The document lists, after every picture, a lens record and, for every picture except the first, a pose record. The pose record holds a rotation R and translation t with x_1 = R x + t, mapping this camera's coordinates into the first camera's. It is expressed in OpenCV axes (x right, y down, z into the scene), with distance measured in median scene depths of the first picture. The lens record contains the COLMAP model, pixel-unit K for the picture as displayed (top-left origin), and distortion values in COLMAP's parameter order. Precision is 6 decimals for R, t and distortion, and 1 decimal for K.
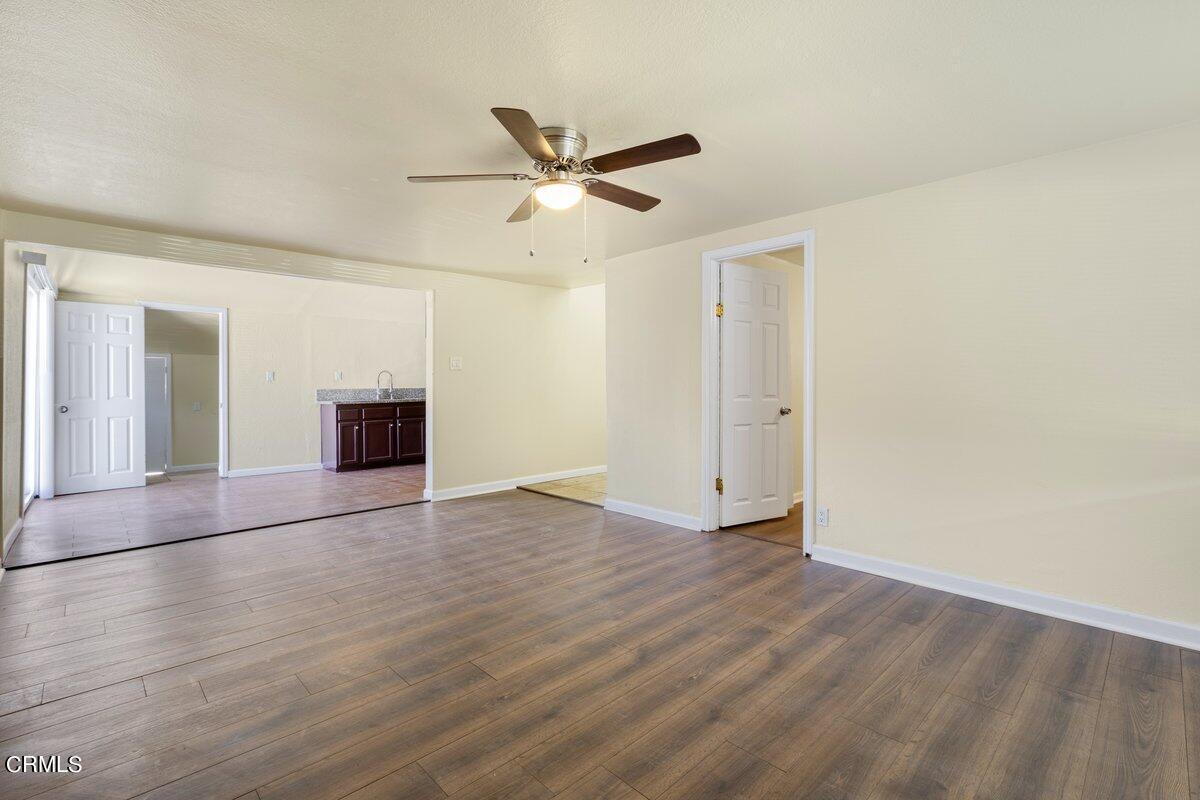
lens RADIAL K [[551.0, 0, 592.9], [0, 551.0, 394.2], [0, 0, 1]] dist [0.000459, -0.000019]
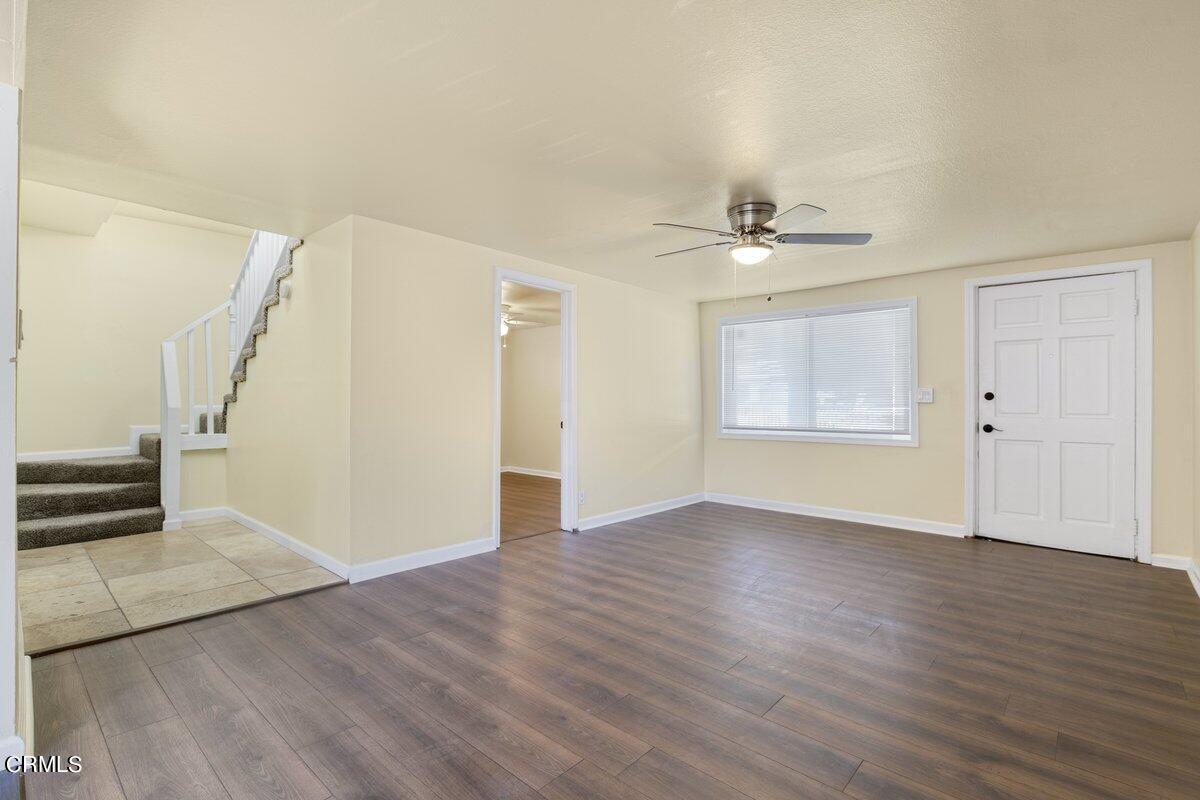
lens RADIAL K [[551.0, 0, 592.9], [0, 551.0, 394.2], [0, 0, 1]] dist [0.000459, -0.000019]
pose [[-0.062698, 0.005393, 0.998018, -1.202435], [0.003487, 0.999980, -0.005184, -0.044650], [-0.998026, 0.003155, -0.062716, 1.281209]]
